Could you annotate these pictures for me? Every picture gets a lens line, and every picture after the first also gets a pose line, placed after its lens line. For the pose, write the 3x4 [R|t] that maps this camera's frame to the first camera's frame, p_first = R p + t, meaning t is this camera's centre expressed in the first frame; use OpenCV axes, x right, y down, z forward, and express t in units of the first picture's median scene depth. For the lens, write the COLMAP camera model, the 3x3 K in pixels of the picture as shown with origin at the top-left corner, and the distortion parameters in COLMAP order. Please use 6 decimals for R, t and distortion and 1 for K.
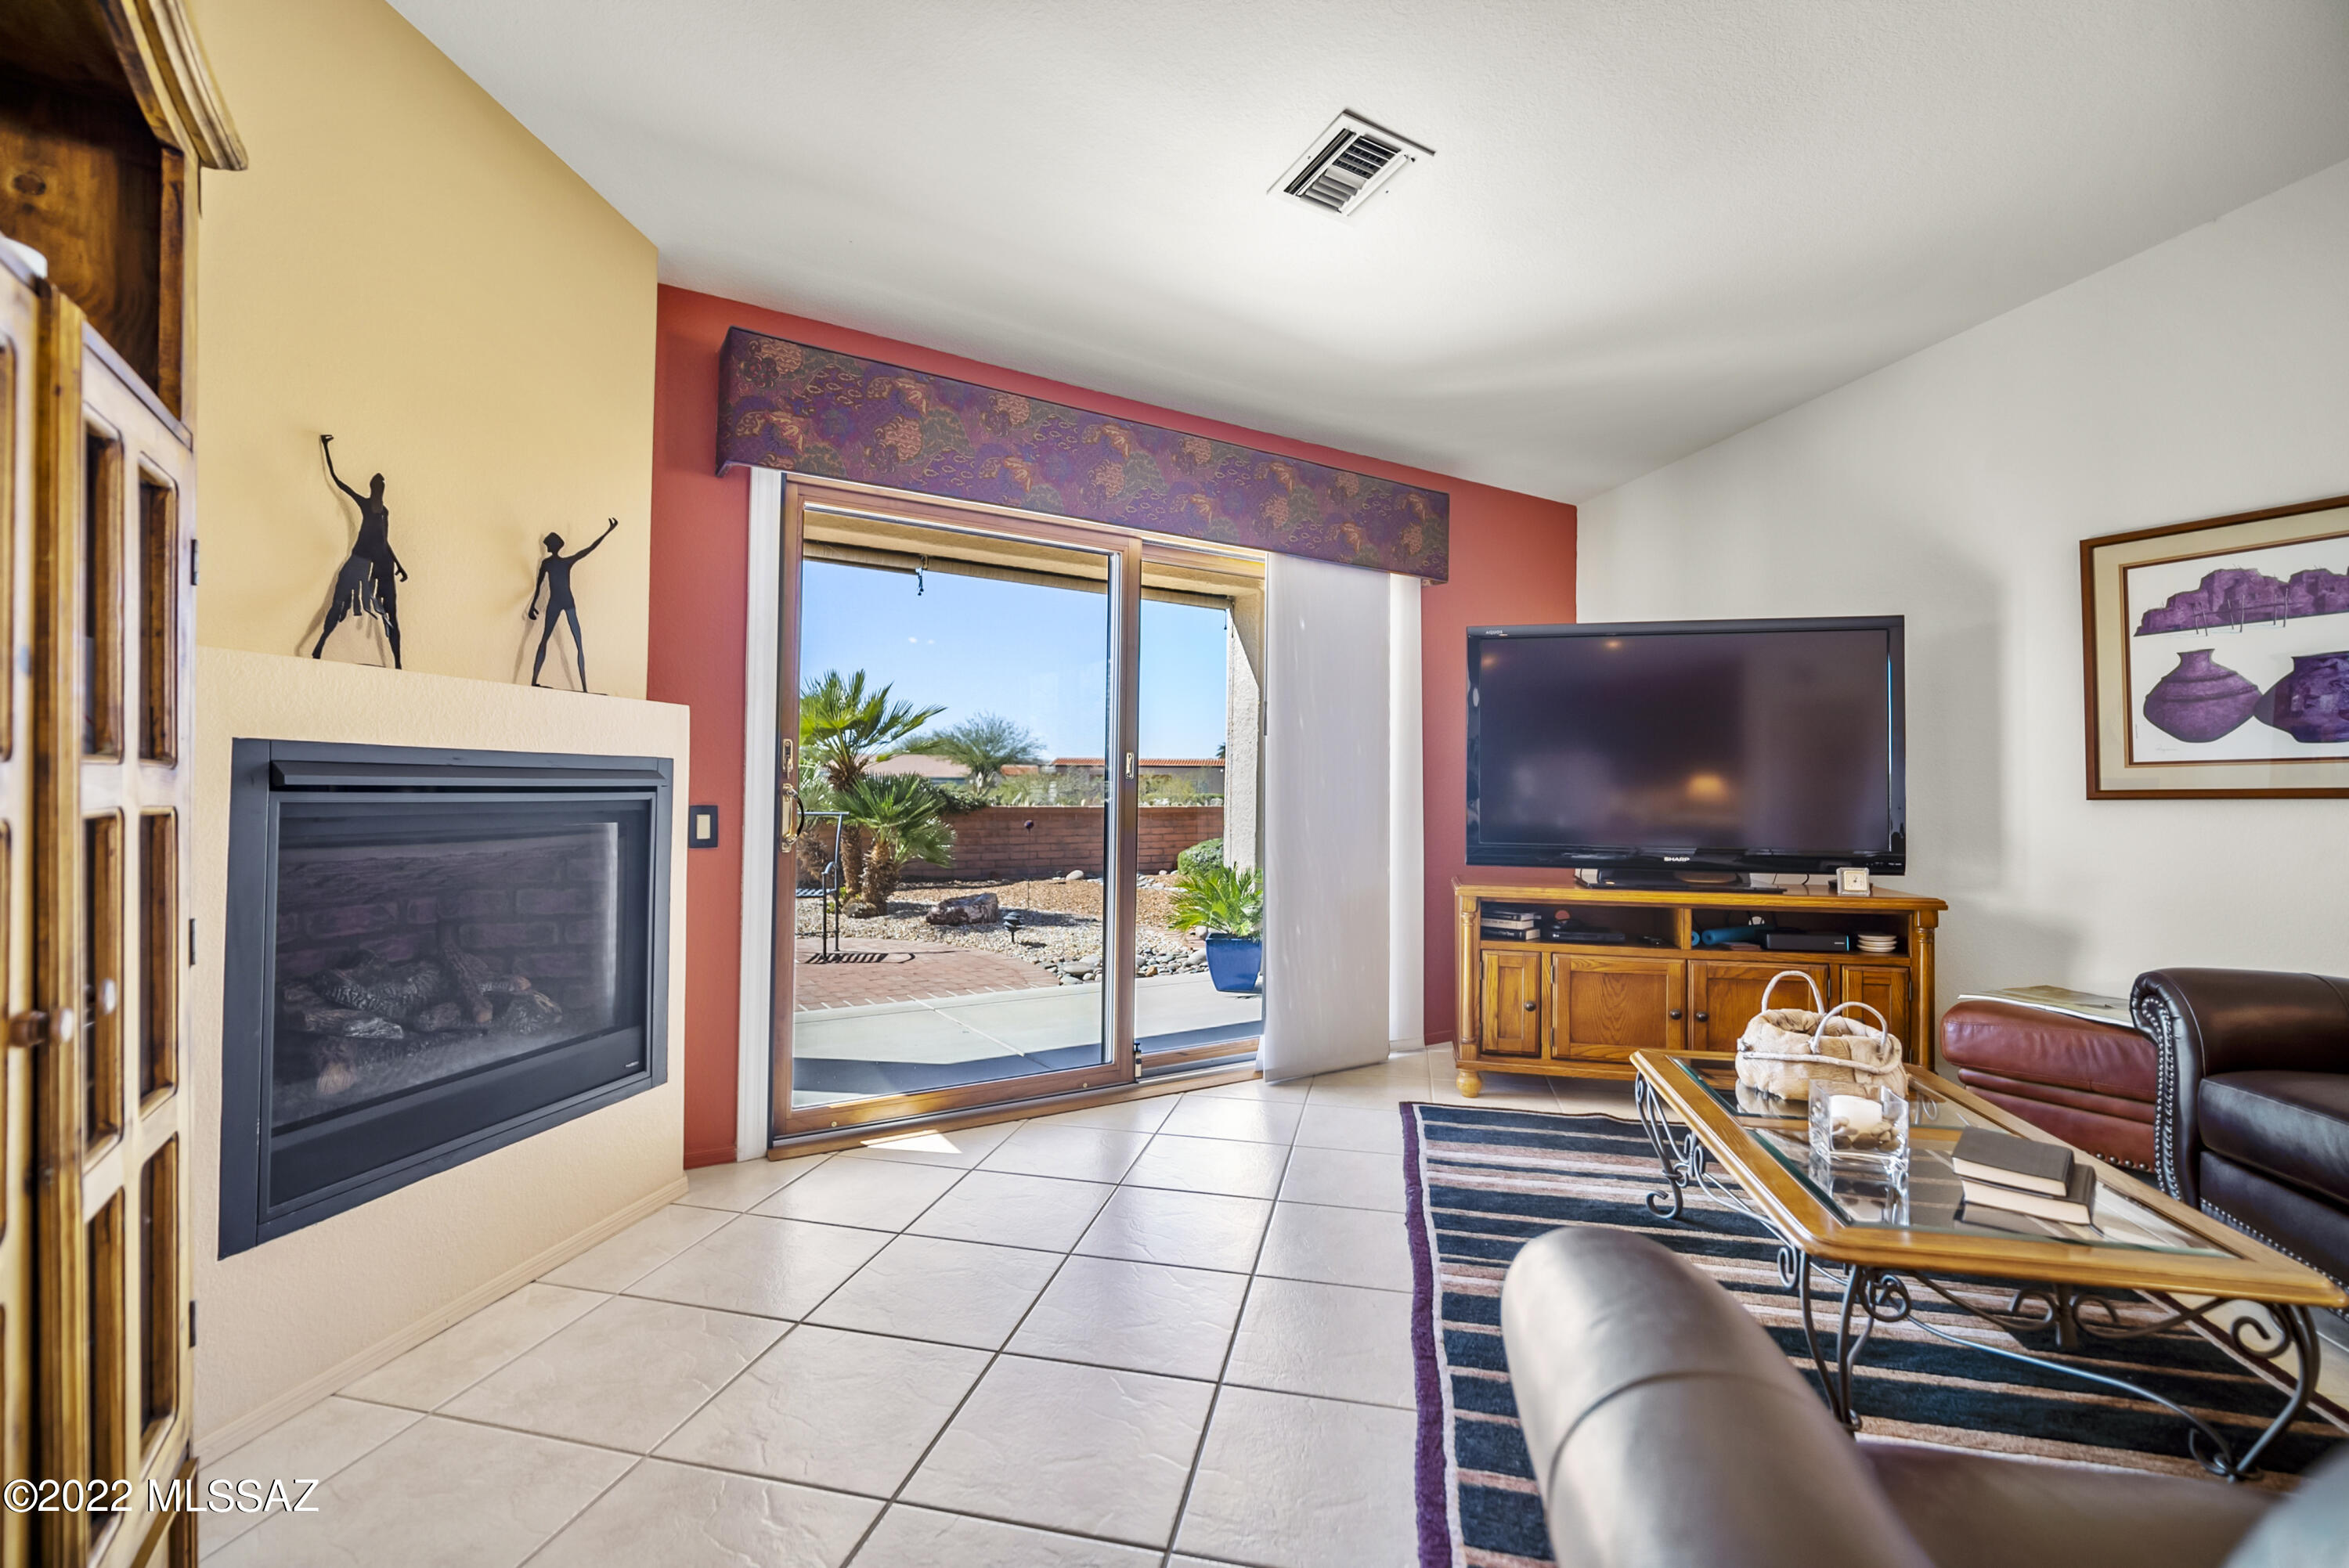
lens RADIAL K [[1038.1, 0, 1192.2], [0, 1038.1, 771.7], [0, 0, 1]] dist [-0.011521, 0.001717]
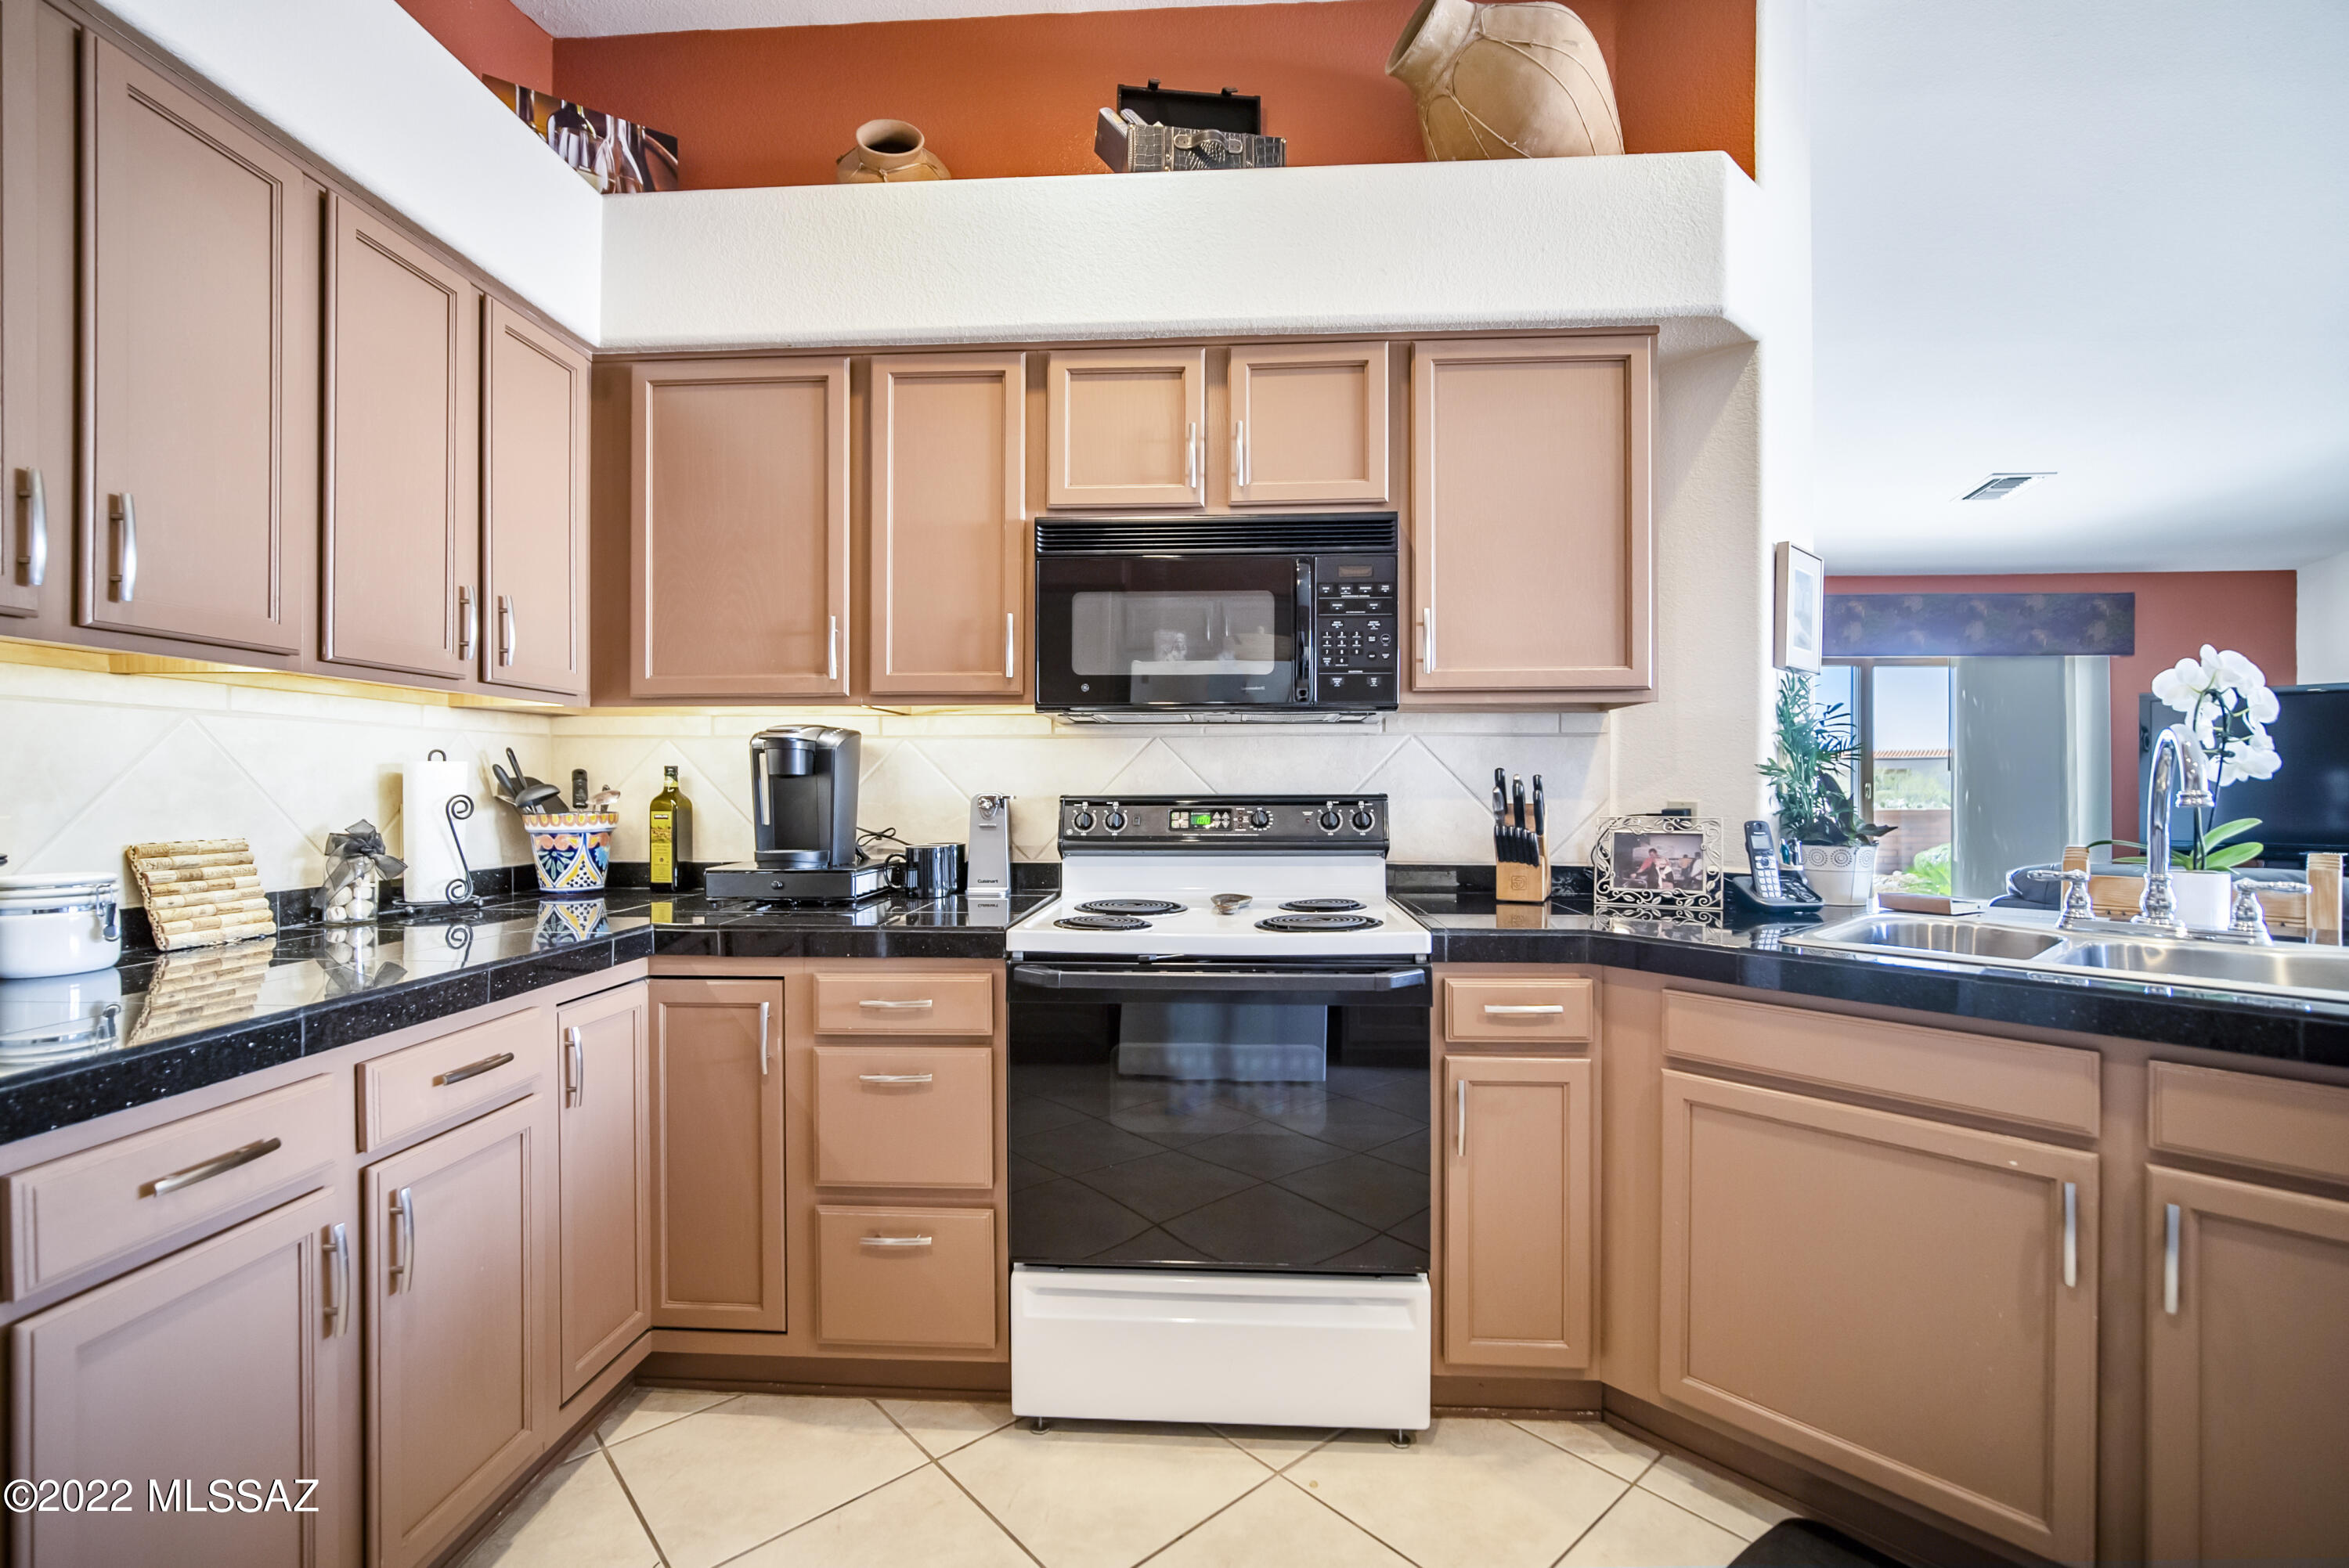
lens RADIAL K [[1038.1, 0, 1164.3], [0, 1038.1, 791.0], [0, 0, 1]] dist [-0.011521, 0.001717]
pose [[0.797245, -0.009134, -0.603587, 0.054751], [0.020842, 0.999706, 0.012401, -0.062647], [0.603297, -0.022466, 0.797200, -1.313919]]
